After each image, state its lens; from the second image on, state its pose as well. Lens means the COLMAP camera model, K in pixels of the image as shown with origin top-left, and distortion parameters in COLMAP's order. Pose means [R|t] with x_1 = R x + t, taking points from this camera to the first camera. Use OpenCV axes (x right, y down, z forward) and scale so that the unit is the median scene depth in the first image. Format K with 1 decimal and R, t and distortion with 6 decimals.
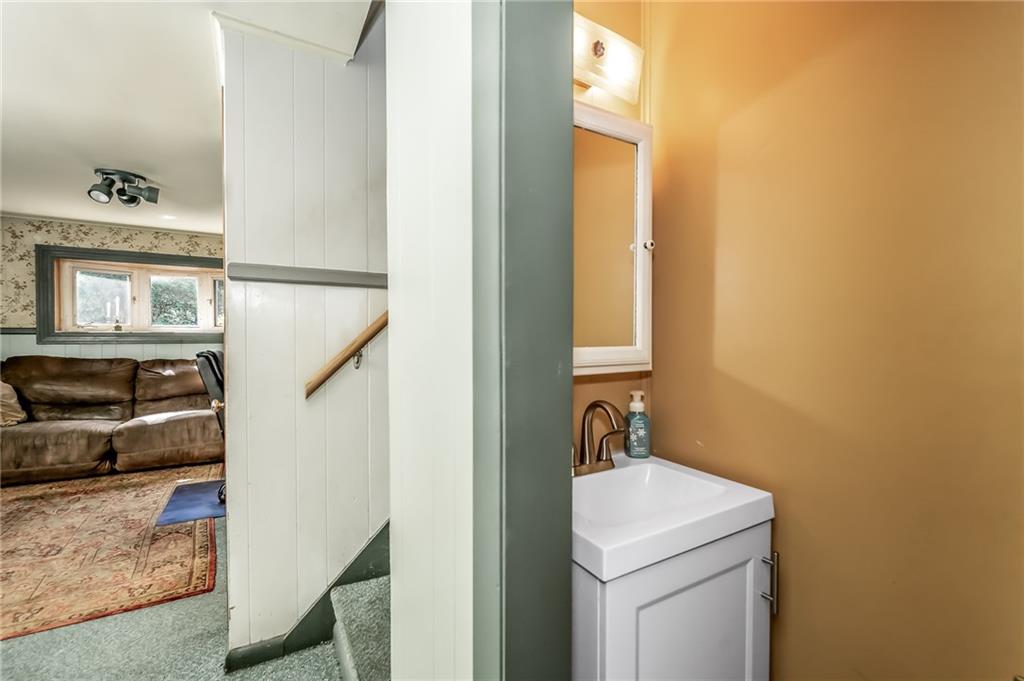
lens RADIAL K [[442.0, 0, 512.1], [0, 442.0, 340.6], [0, 0, 1]] dist [0.001006, 0.000106]
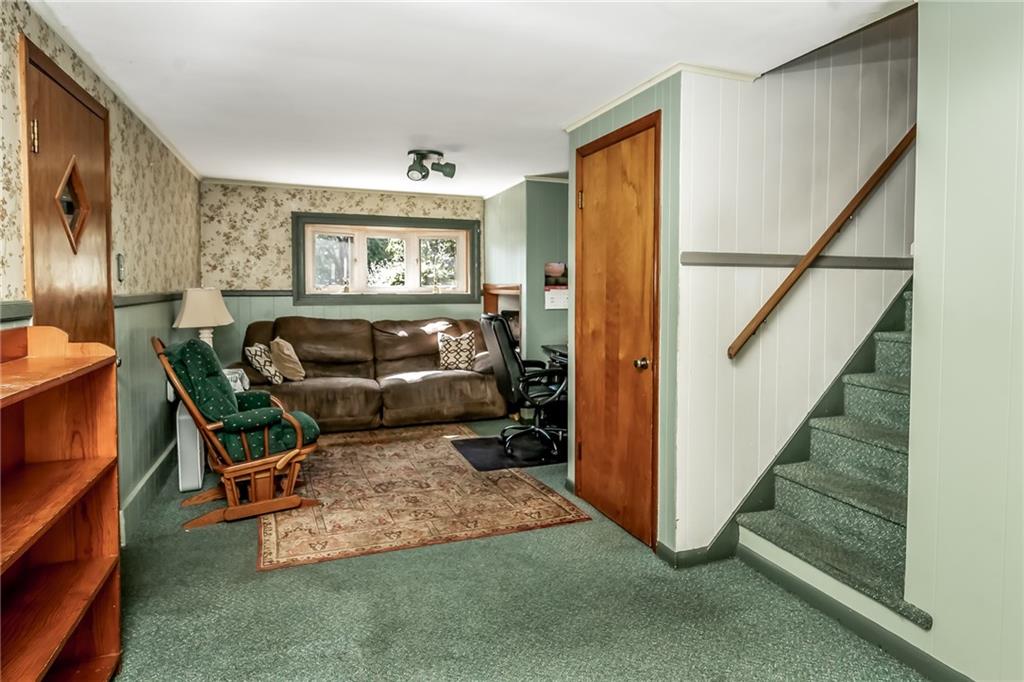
lens RADIAL K [[571.1, 0, 519.9], [0, 571.1, 304.9], [0, 0, 1]] dist [0.003625, 0.000093]
pose [[0.988289, 0.003916, -0.152543, -0.349326], [-0.001072, 0.999824, 0.018723, -0.021538], [0.152589, -0.018340, 0.988119, -0.293260]]
